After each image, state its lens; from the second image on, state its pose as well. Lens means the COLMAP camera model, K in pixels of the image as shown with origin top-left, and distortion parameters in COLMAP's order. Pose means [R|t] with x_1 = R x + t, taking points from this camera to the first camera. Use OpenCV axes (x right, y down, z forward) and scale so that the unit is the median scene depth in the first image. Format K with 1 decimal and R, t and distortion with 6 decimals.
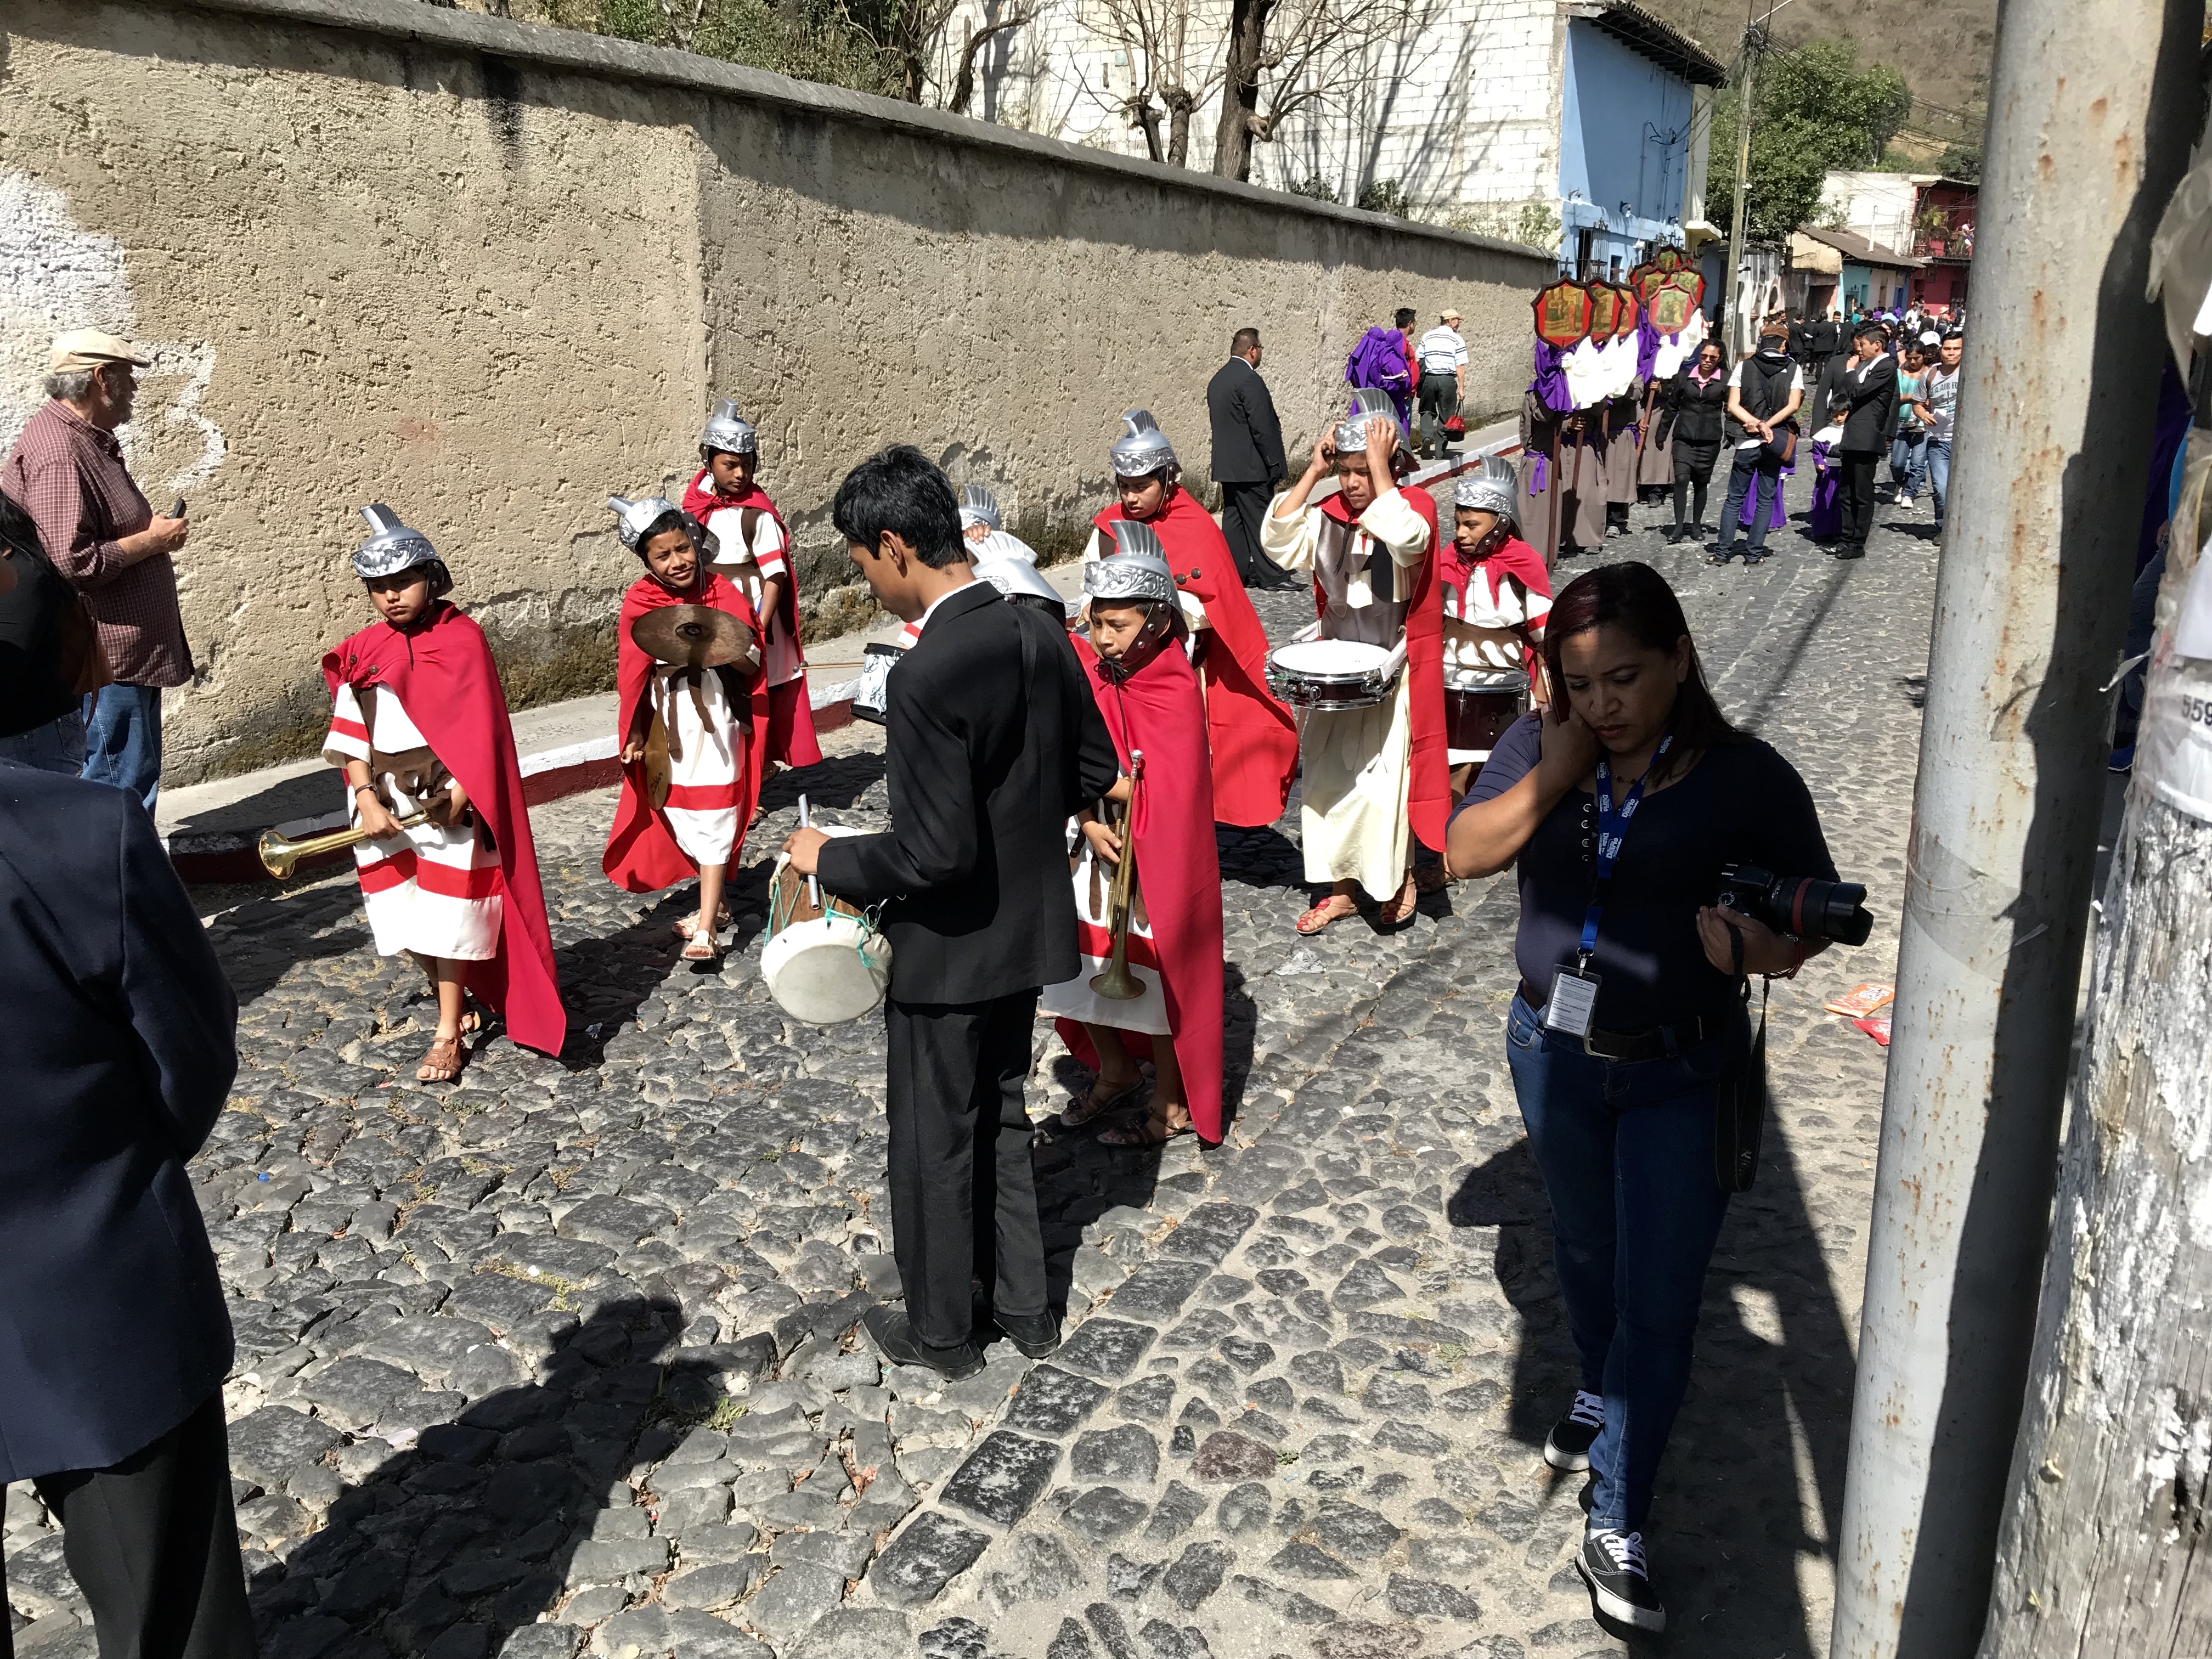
lens RADIAL K [[1806.7, 0, 1101.2], [0, 1806.7, 831.3], [0, 0, 1]] dist [0.020563, 0.016373]
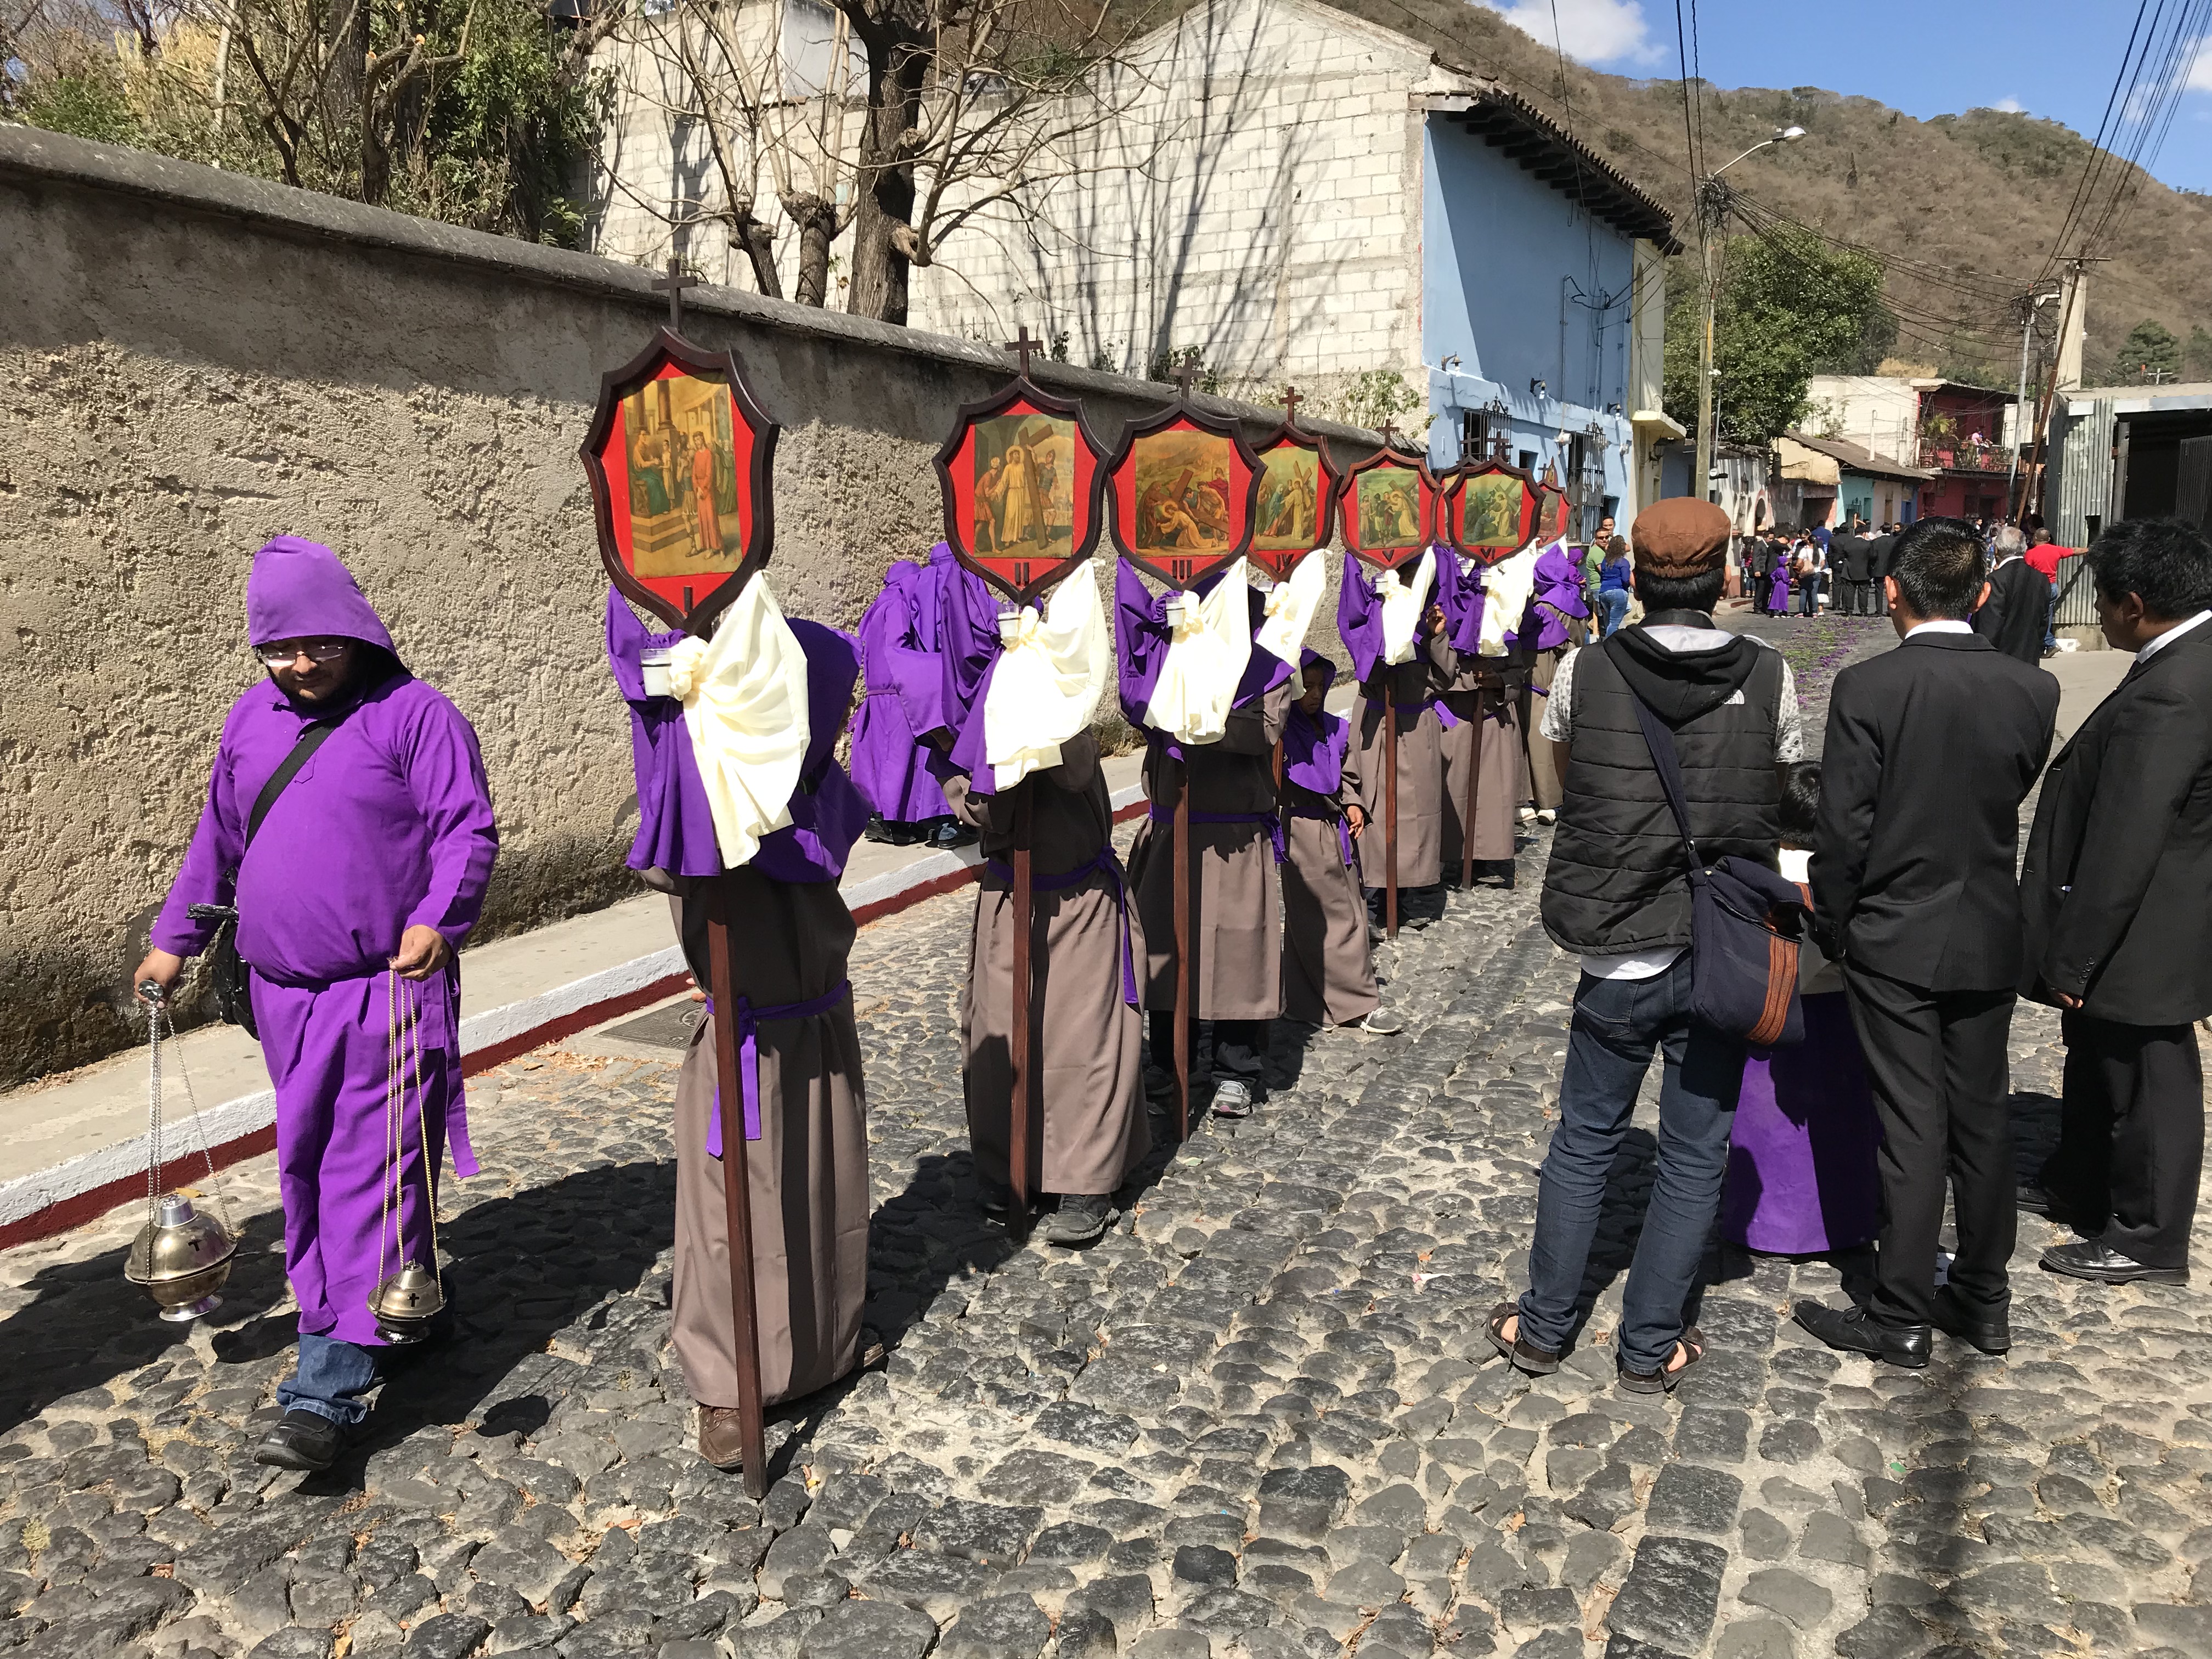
lens RADIAL K [[1806.7, 0, 1109.4], [0, 1806.7, 824.0], [0, 0, 1]] dist [0.020563, 0.016373]
pose [[0.999955, -0.007117, -0.006338, 0.129427], [0.006296, 0.992602, -0.121250, -0.089555], [0.007154, 0.121204, 0.992602, 0.323123]]
